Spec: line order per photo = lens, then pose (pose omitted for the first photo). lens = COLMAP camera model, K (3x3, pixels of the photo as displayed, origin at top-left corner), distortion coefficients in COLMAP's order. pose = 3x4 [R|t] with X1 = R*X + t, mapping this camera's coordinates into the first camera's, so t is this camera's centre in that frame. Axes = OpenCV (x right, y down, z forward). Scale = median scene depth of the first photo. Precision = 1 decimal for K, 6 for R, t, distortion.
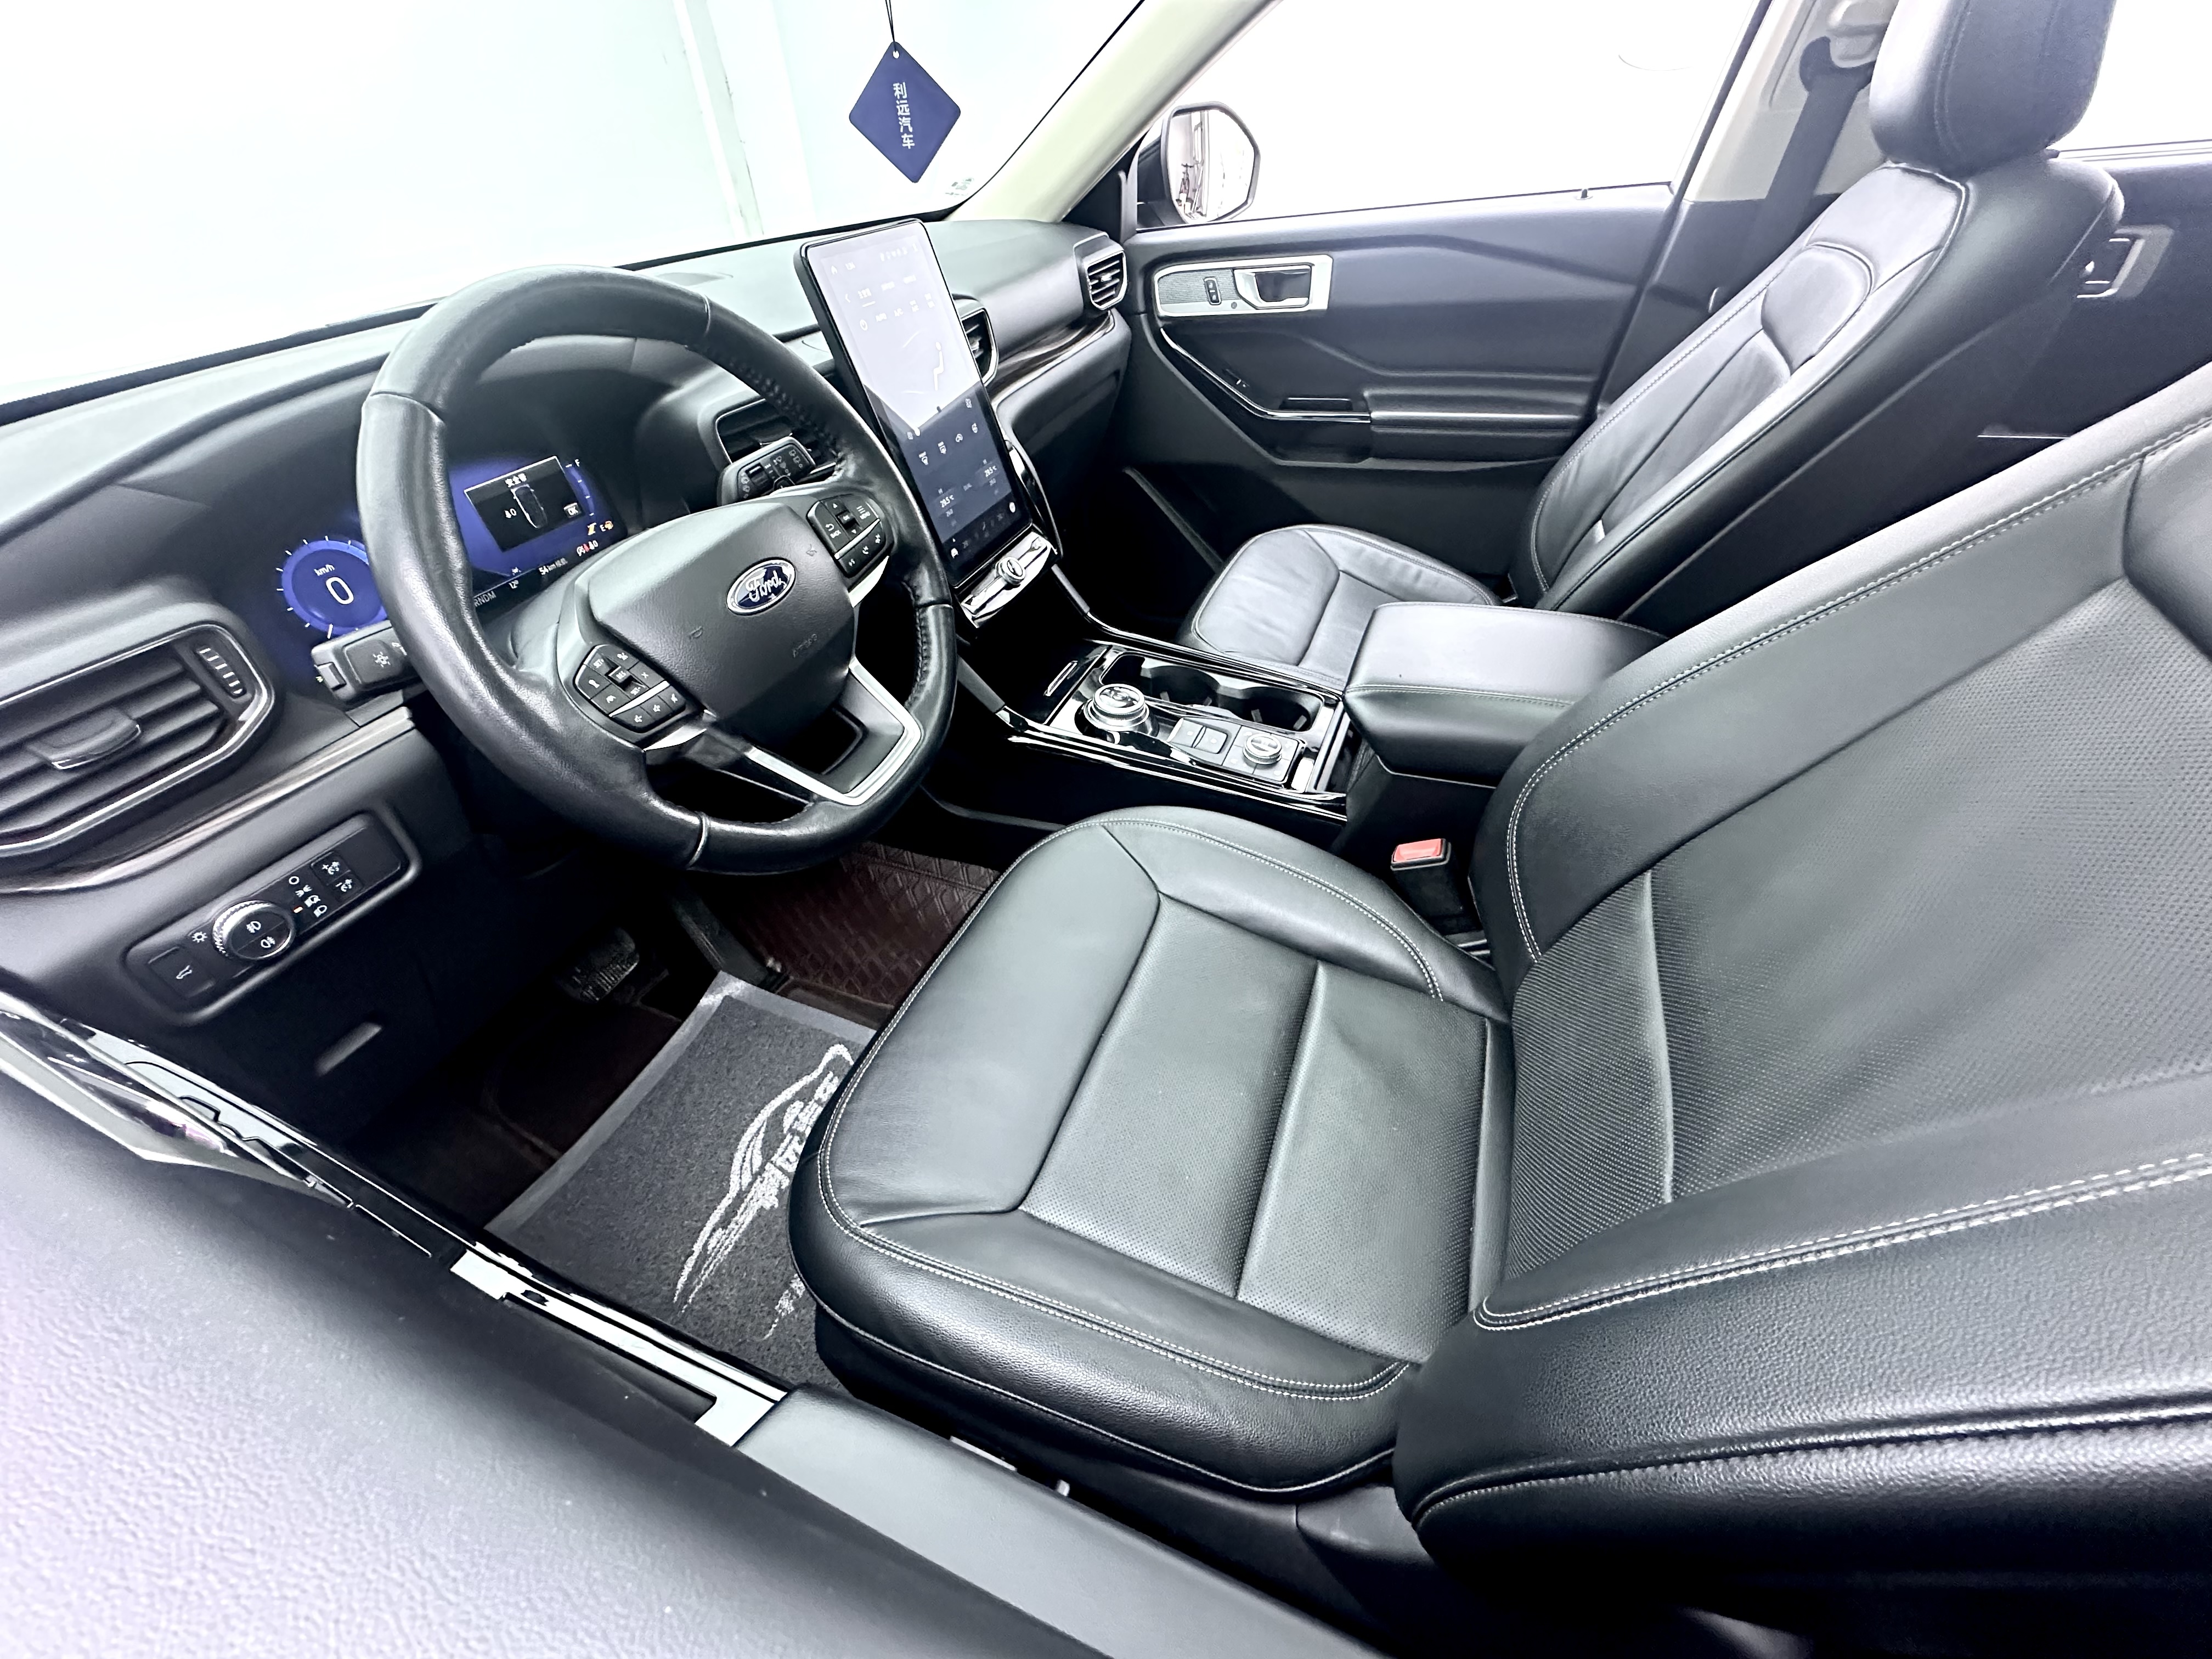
lens RADIAL K [[879.3, 0, 1102.9], [0, 879.3, 830.6], [0, 0, 1]] dist [-0.005568, -0.000212]
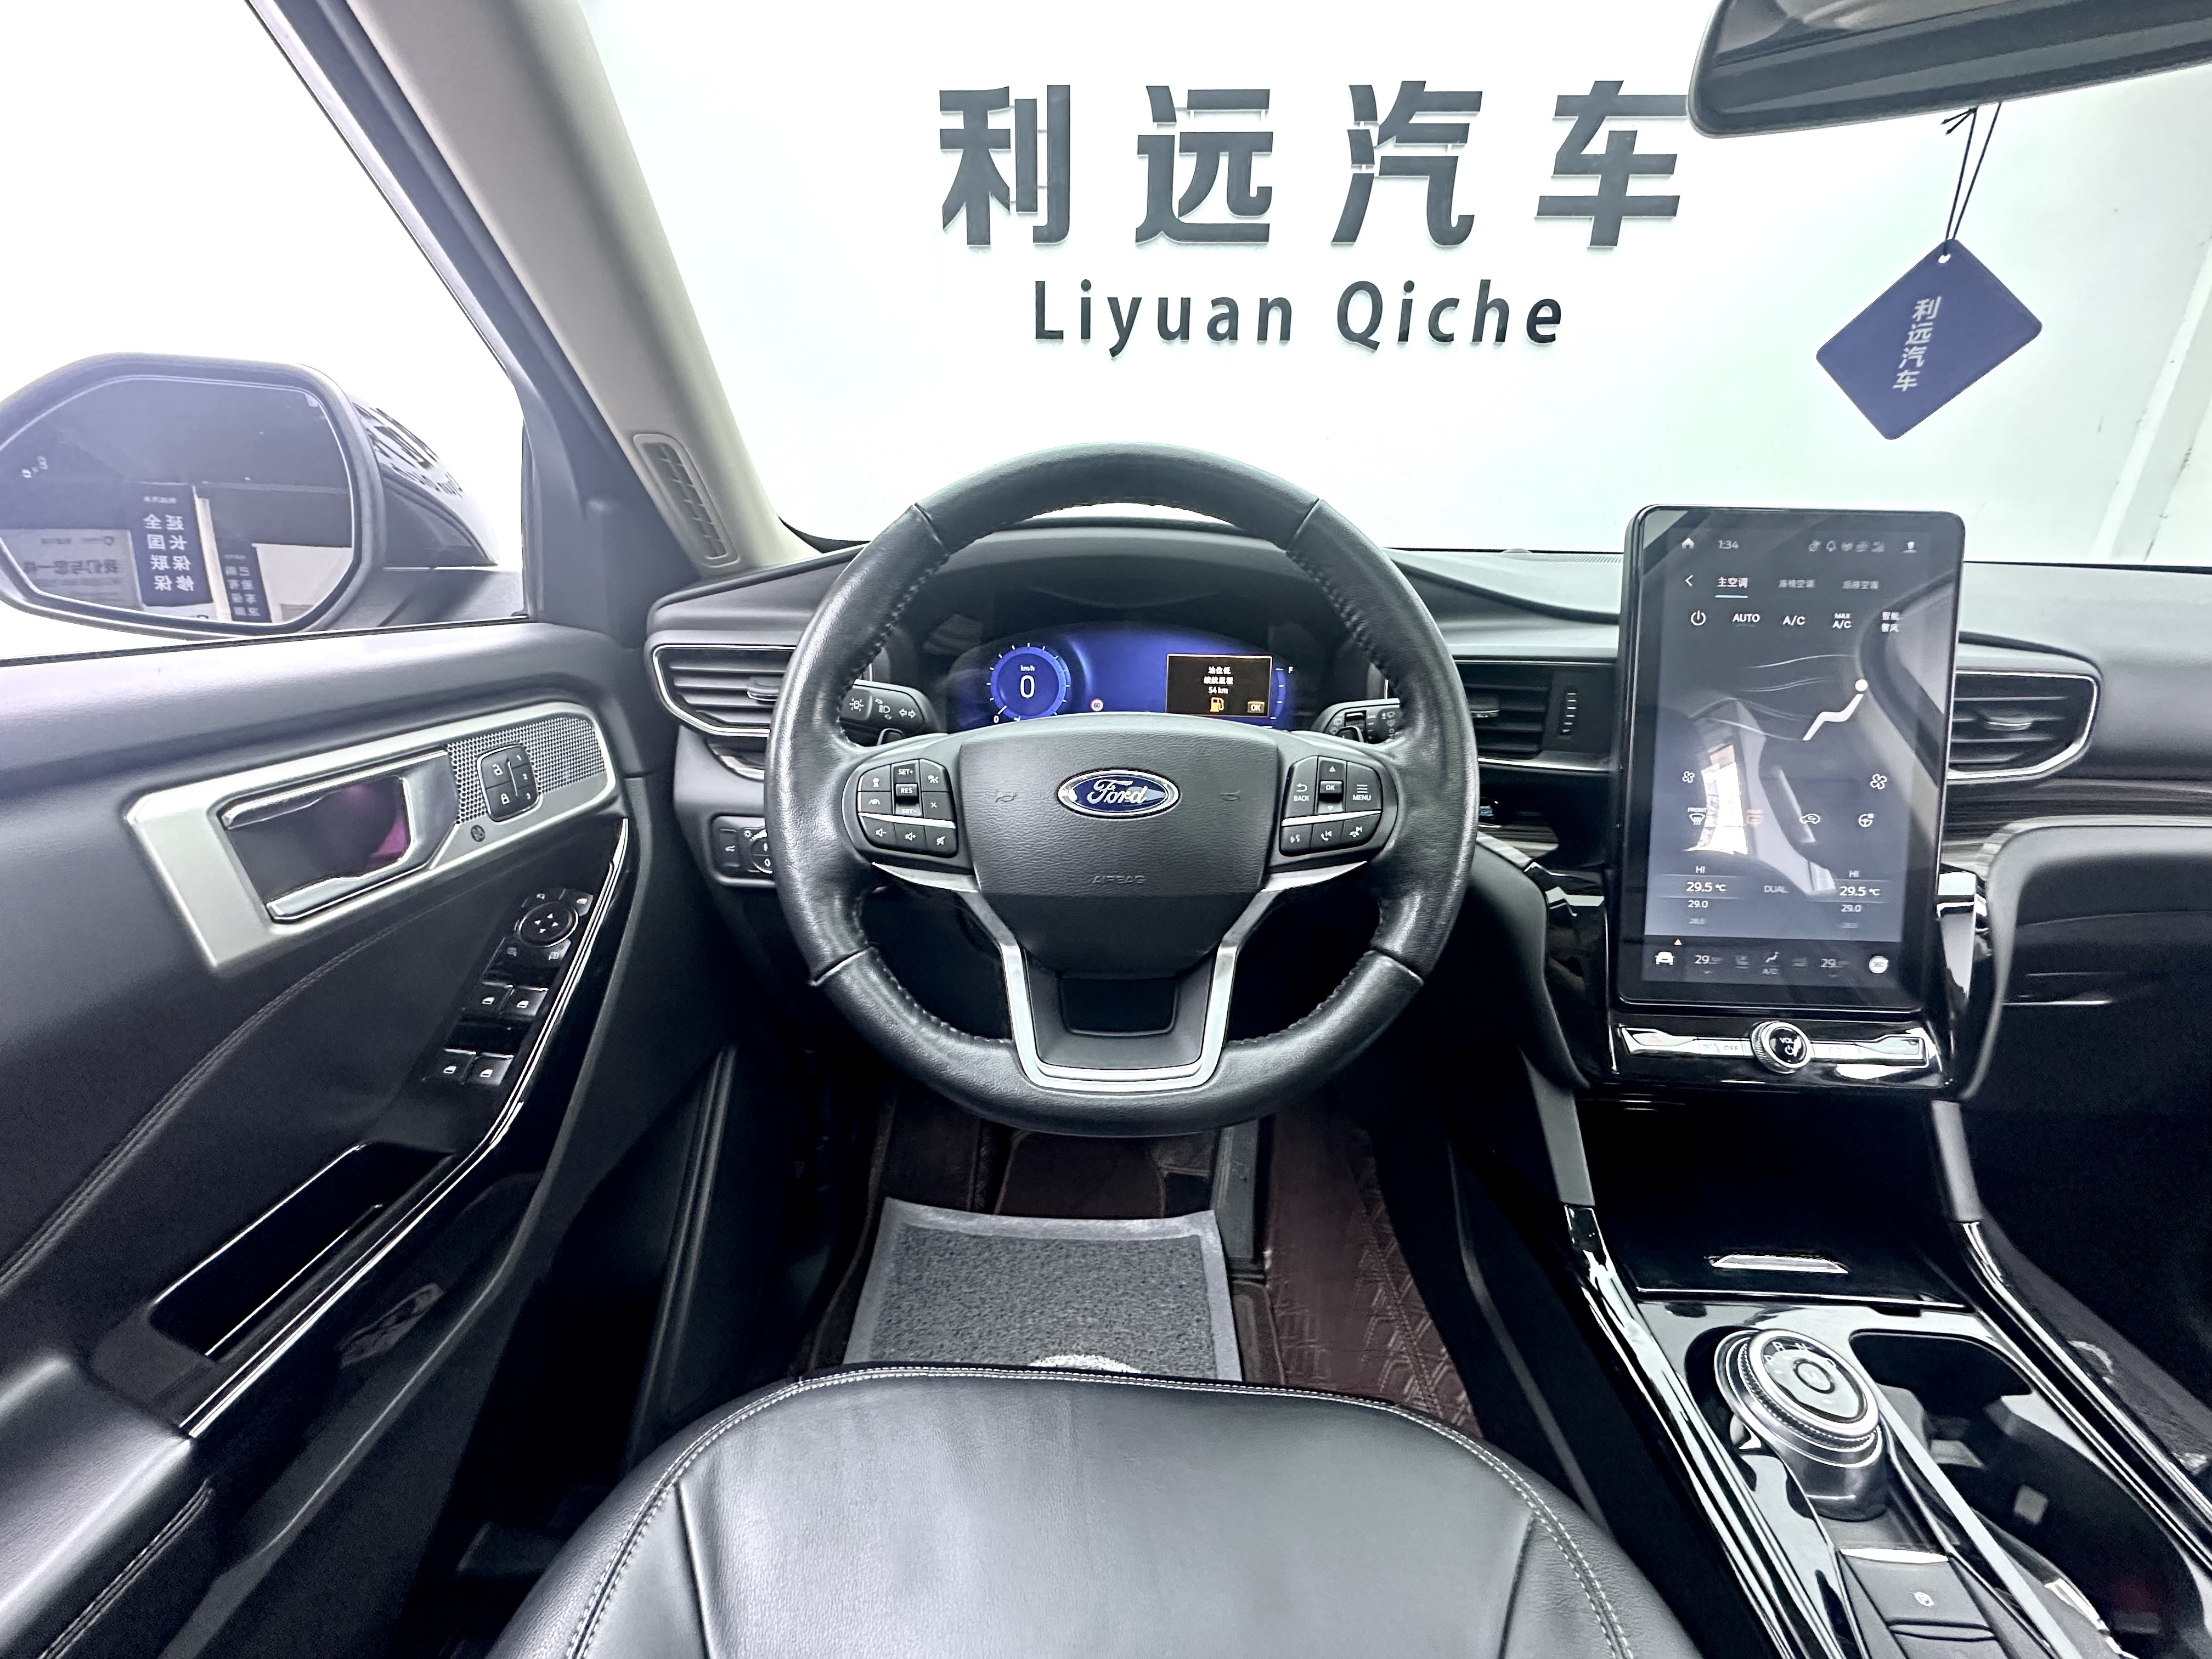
lens RADIAL K [[881.7, 0, 1101.3], [0, 881.7, 826.0], [0, 0, 1]] dist [-0.004328, 0.000047]
pose [[0.338318, 0.372560, -0.864141, 0.171047], [-0.626881, 0.774094, 0.088309, -0.169603], [0.701827, 0.511837, 0.495440, 0.321253]]
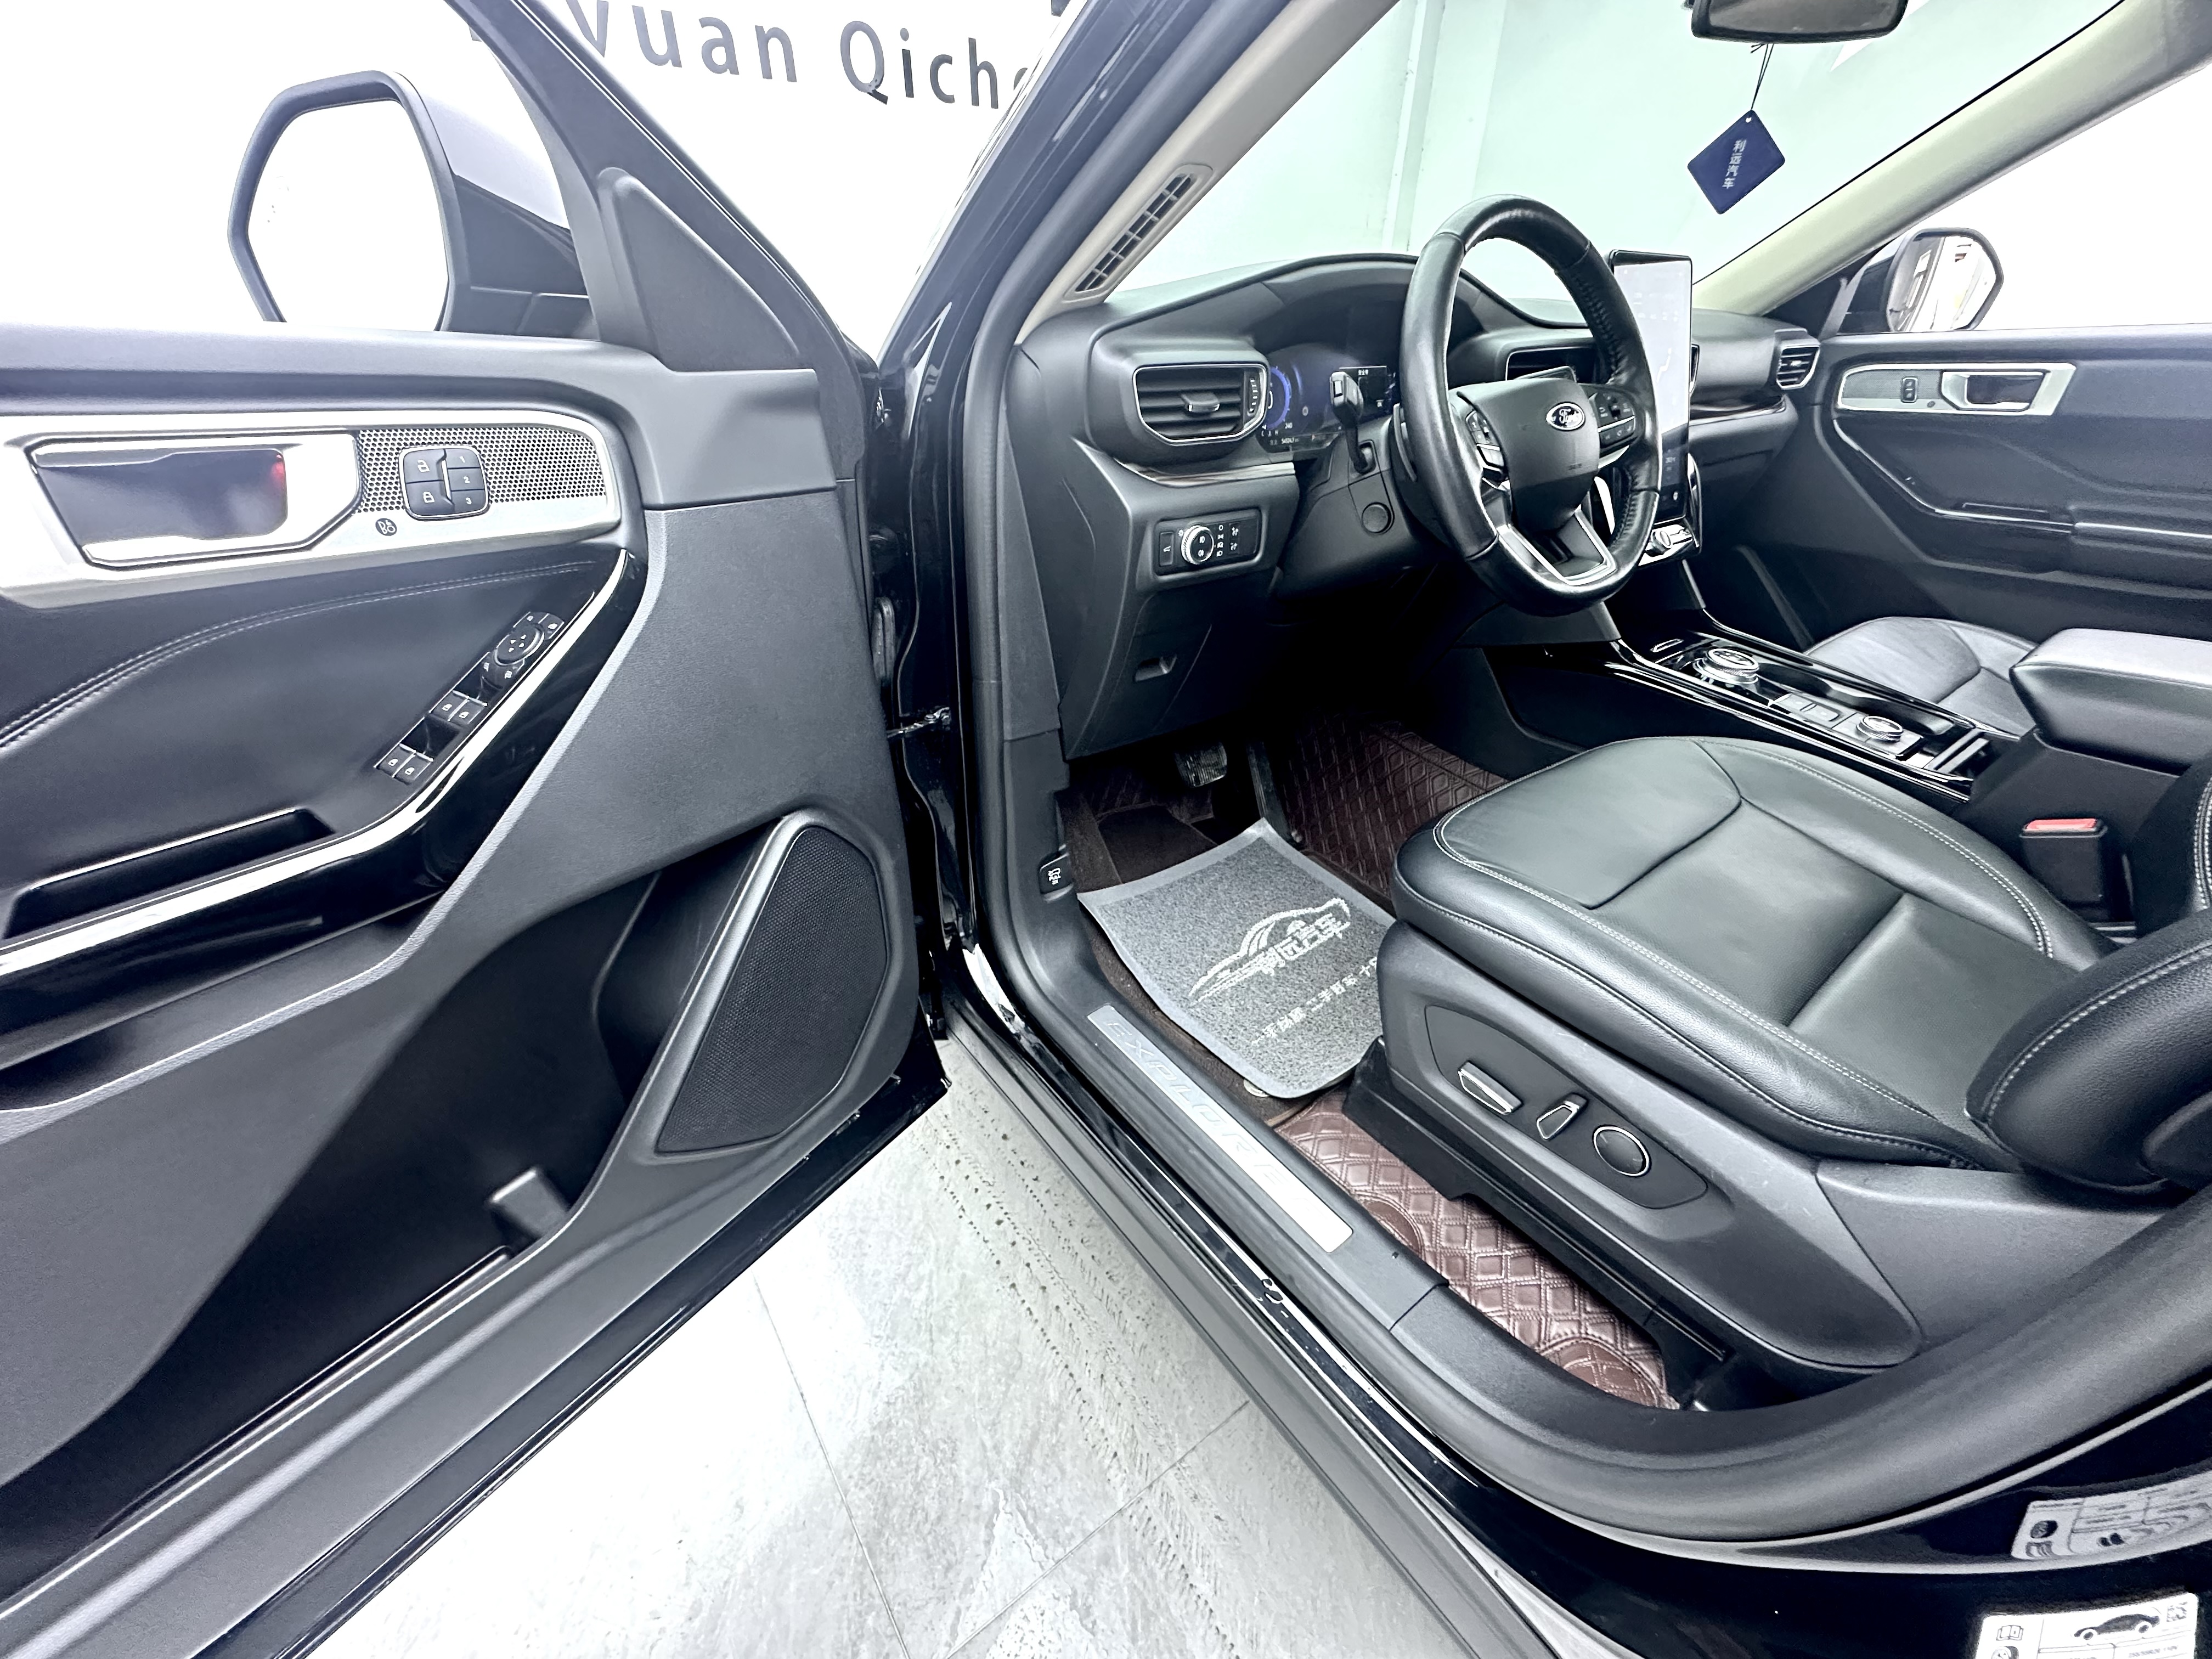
lens RADIAL K [[879.3, 0, 1102.9], [0, 879.3, 830.6], [0, 0, 1]] dist [-0.005568, -0.000212]
pose [[0.849310, 0.318522, -0.420970, -0.113249], [-0.375292, 0.925143, -0.057155, 0.381205], [0.371252, 0.206529, 0.905272, -0.235929]]
